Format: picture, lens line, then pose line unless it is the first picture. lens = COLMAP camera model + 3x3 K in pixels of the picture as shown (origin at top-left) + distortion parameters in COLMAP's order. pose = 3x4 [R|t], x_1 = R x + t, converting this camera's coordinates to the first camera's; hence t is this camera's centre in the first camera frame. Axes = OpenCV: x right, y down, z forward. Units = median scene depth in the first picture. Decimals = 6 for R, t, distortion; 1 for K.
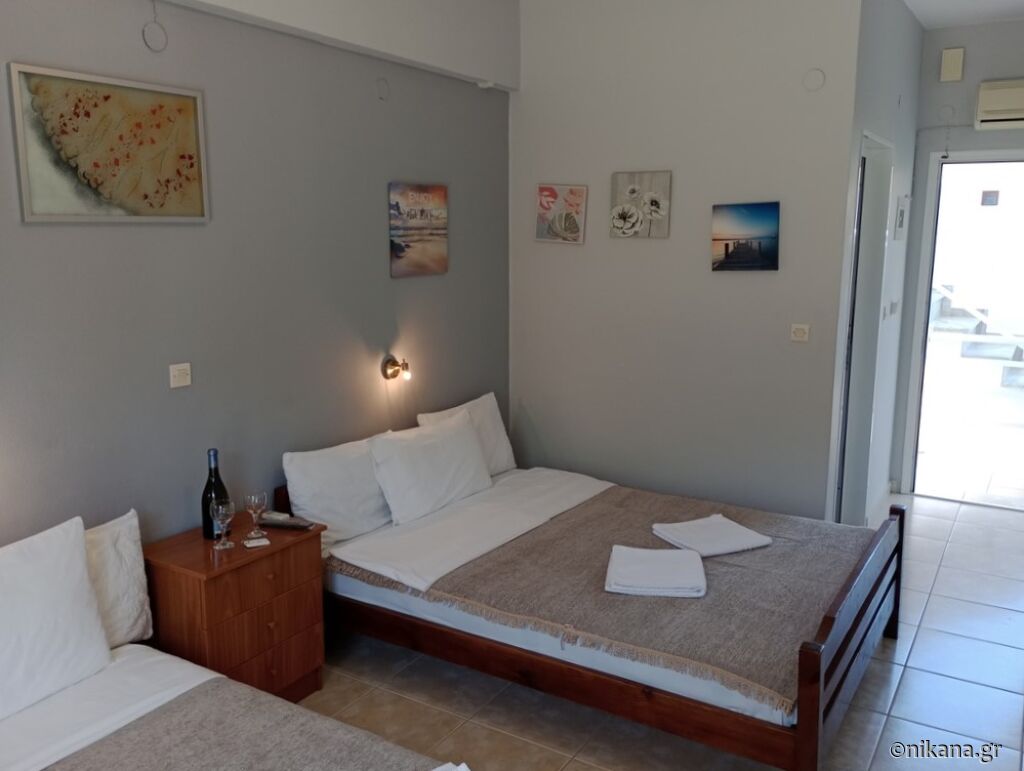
lens RADIAL K [[874.8, 0, 506.2], [0, 874.8, 374.2], [0, 0, 1]] dist [0.049395, -0.046145]
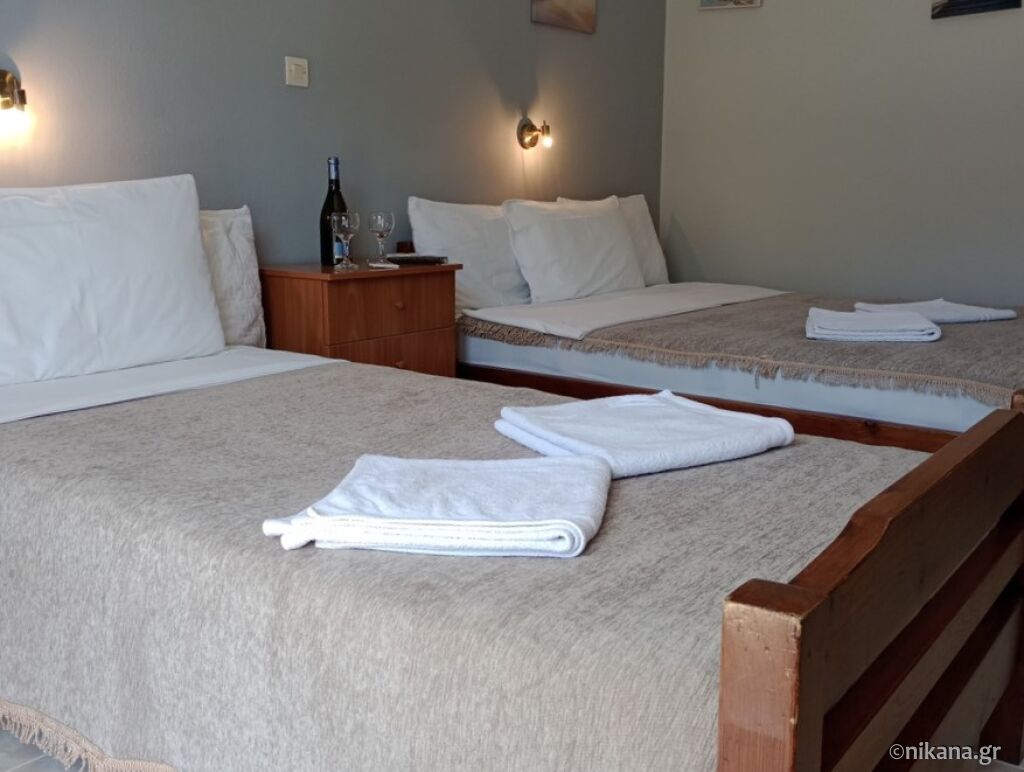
lens RADIAL K [[995.8, 0, 498.6], [0, 995.8, 376.0], [0, 0, 1]] dist [0.037836, 0.000000]
pose [[0.993644, 0.019919, -0.110788, -0.065363], [-0.018219, 0.999701, 0.016329, 0.273558], [0.111080, -0.014207, 0.993710, 0.061695]]
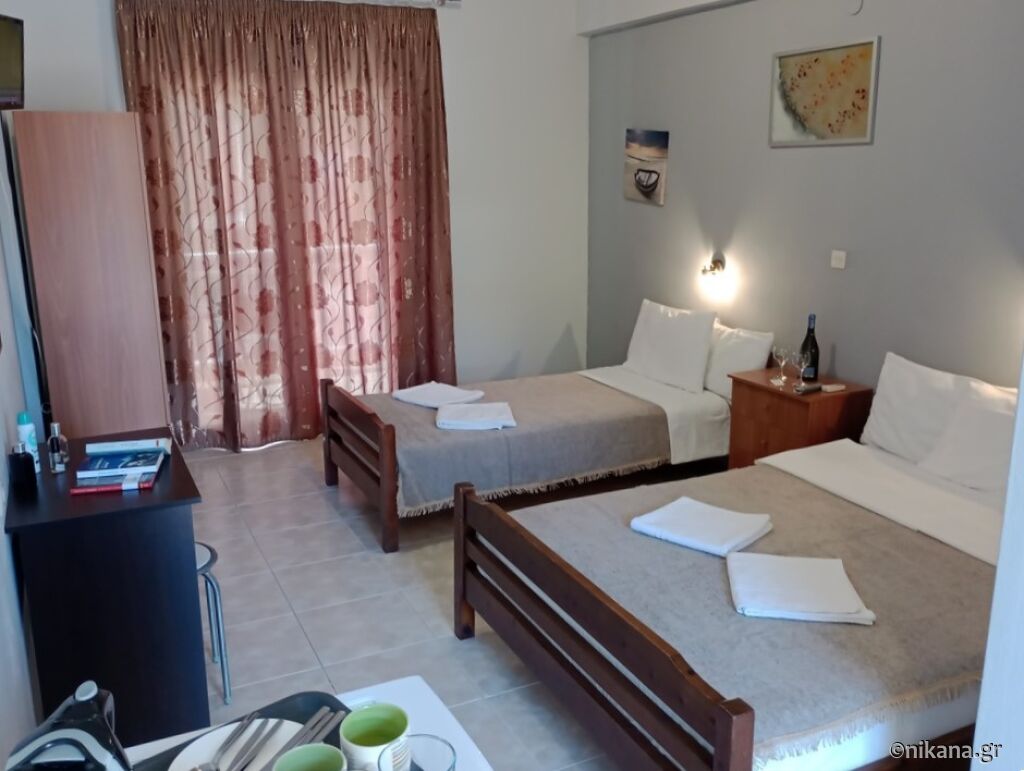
lens RADIAL K [[995.8, 0, 504.9], [0, 995.8, 381.8], [0, 0, 1]] dist [0.037836, 0.000000]
pose [[-0.559012, 0.203236, -0.803866, 1.172024], [-0.107332, 0.943601, 0.313204, -0.244354], [0.822183, 0.261365, -0.505670, 1.397050]]
